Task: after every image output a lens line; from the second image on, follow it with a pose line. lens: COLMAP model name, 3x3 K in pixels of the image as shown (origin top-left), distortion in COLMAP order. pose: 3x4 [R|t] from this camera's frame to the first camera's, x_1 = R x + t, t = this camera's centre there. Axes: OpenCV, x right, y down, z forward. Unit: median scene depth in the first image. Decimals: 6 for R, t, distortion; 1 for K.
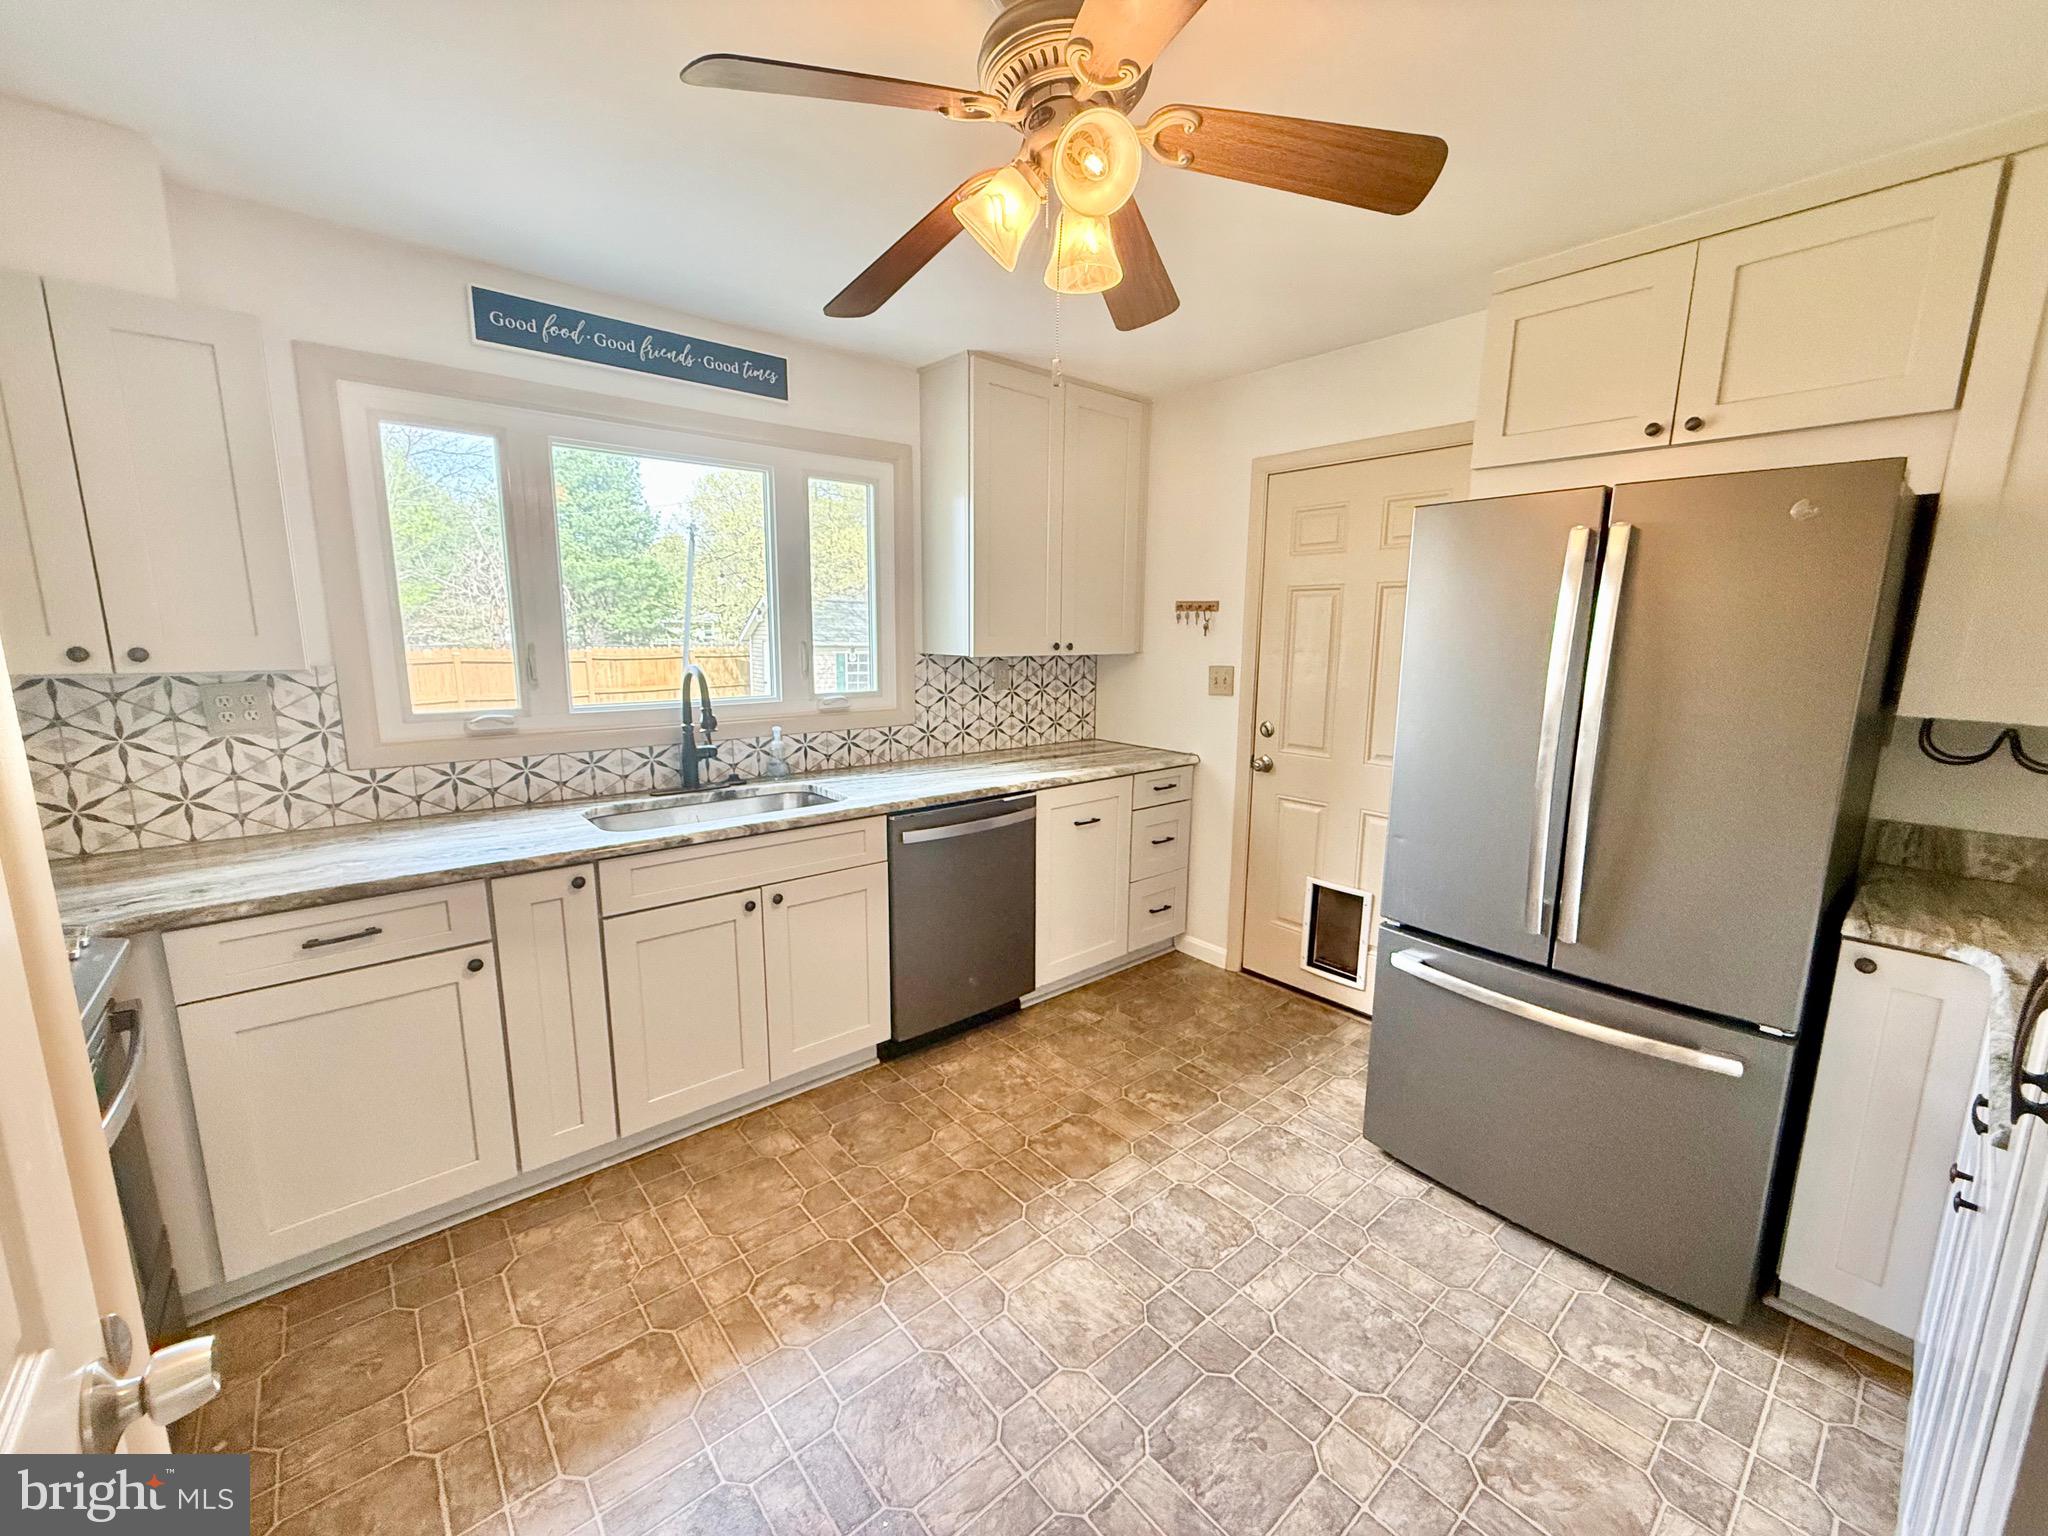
lens RADIAL K [[818.0, 0, 1024.0], [0, 818.0, 765.3], [0, 0, 1]] dist [0.002376, 0.000034]
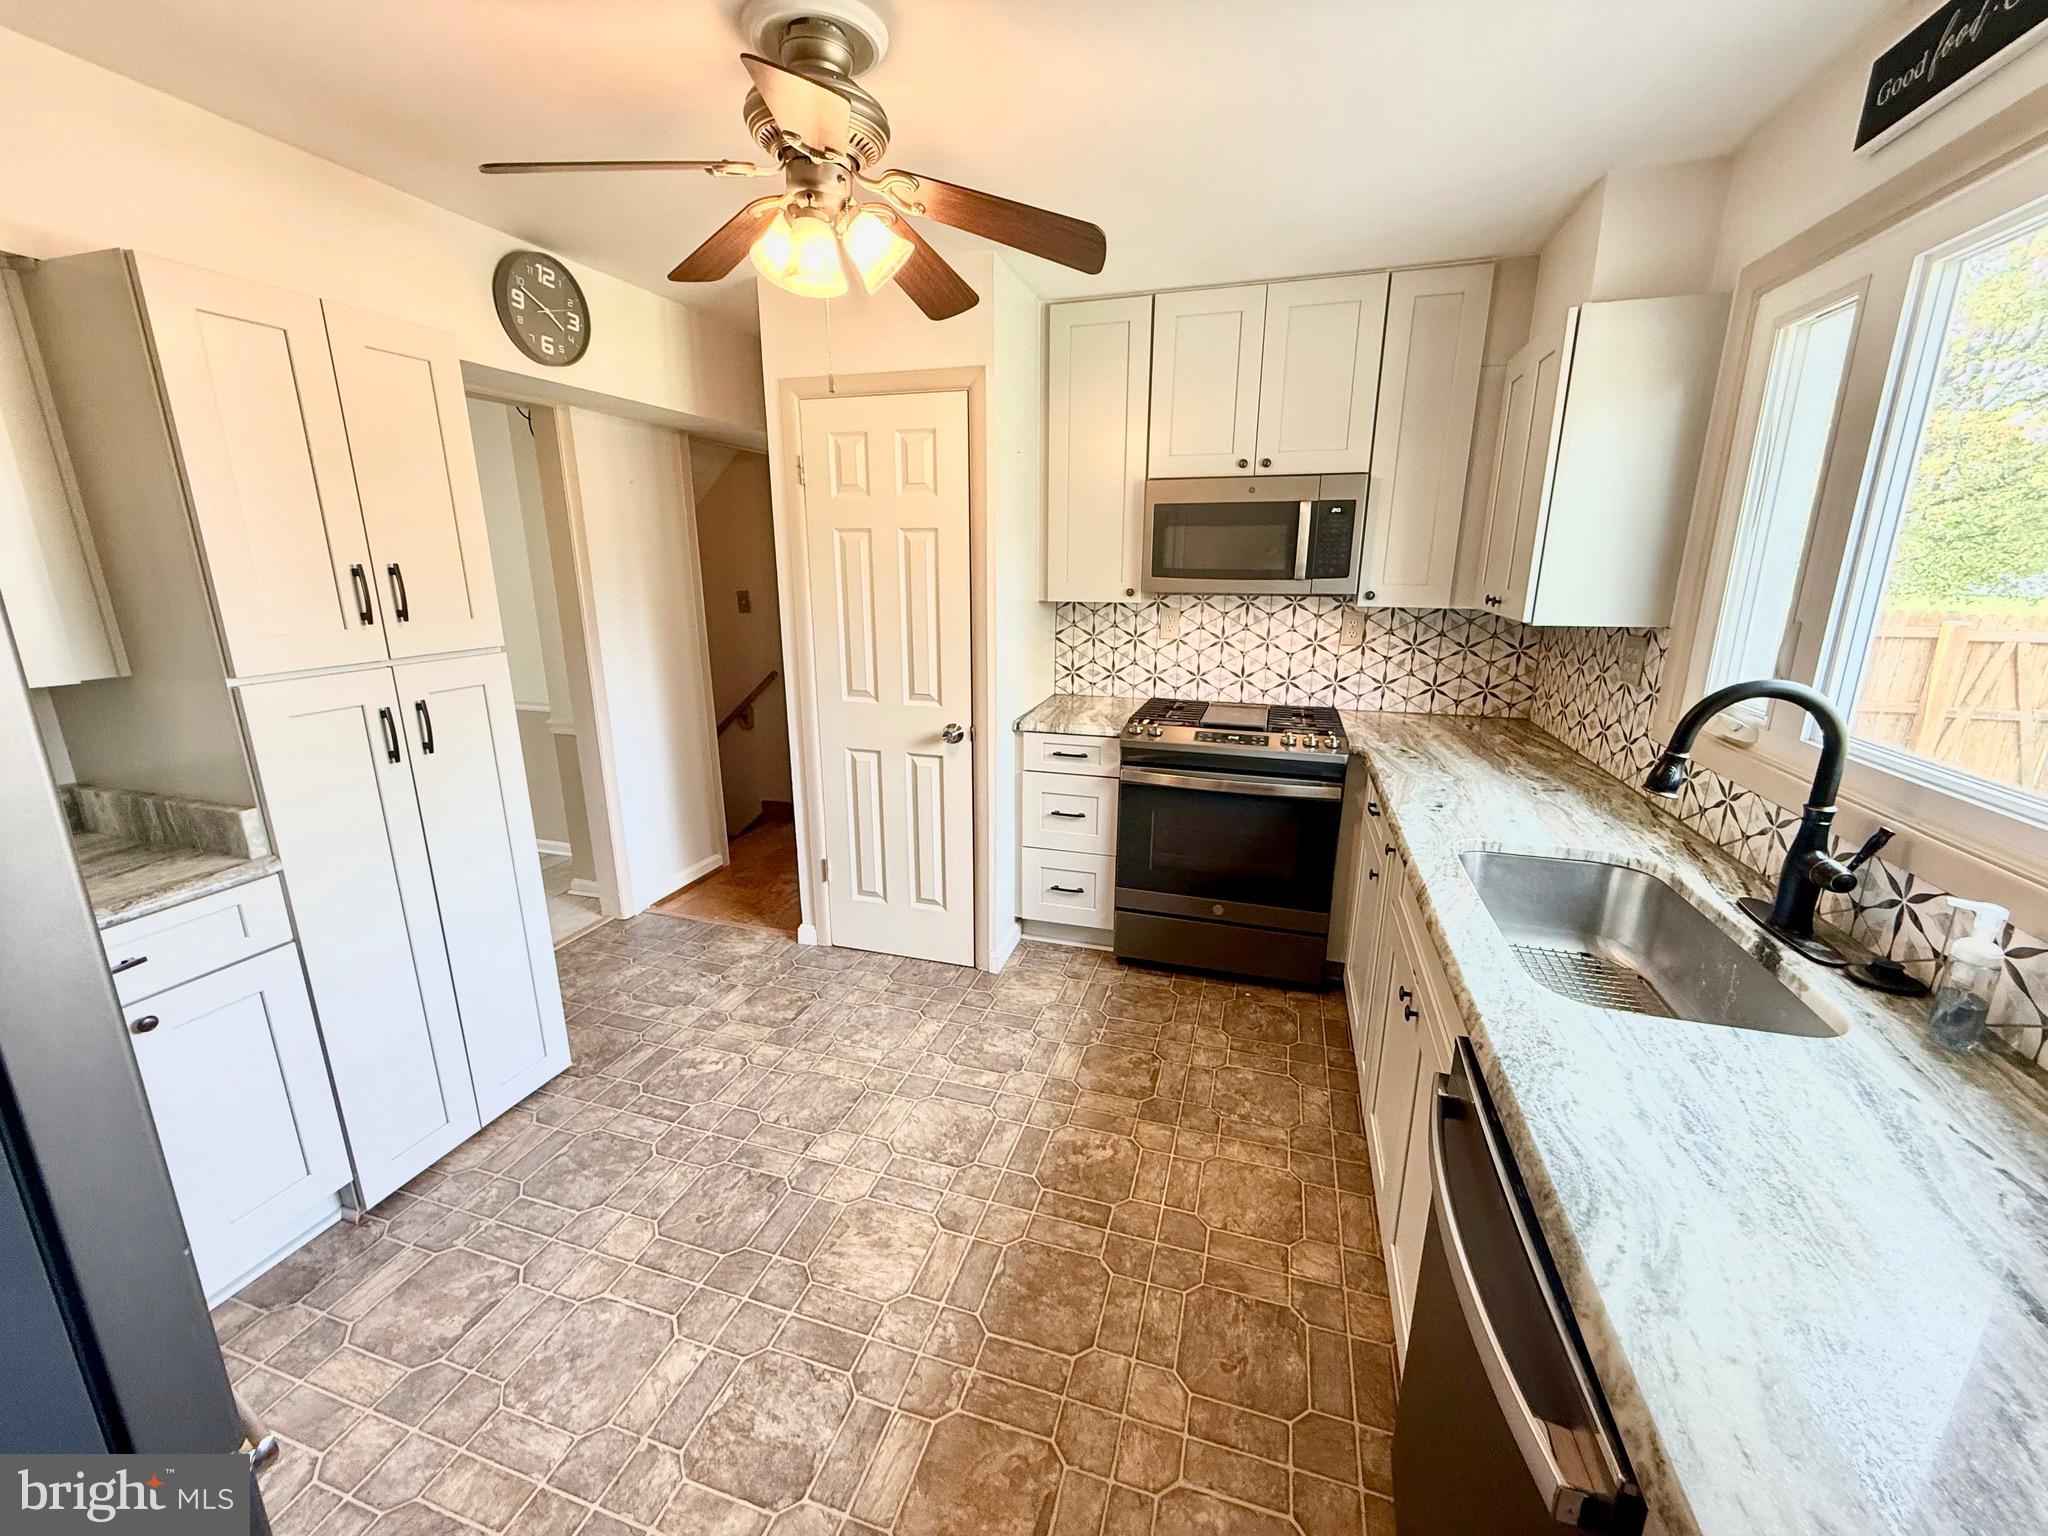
lens RADIAL K [[818.0, 0, 1024.4], [0, 818.0, 765.1], [0, 0, 1]] dist [0.002376, 0.000034]
pose [[-0.843218, 0.120482, -0.523897, 0.975082], [-0.104921, 0.918934, 0.380200, -0.422993], [0.527234, 0.375559, -0.762220, 2.283039]]
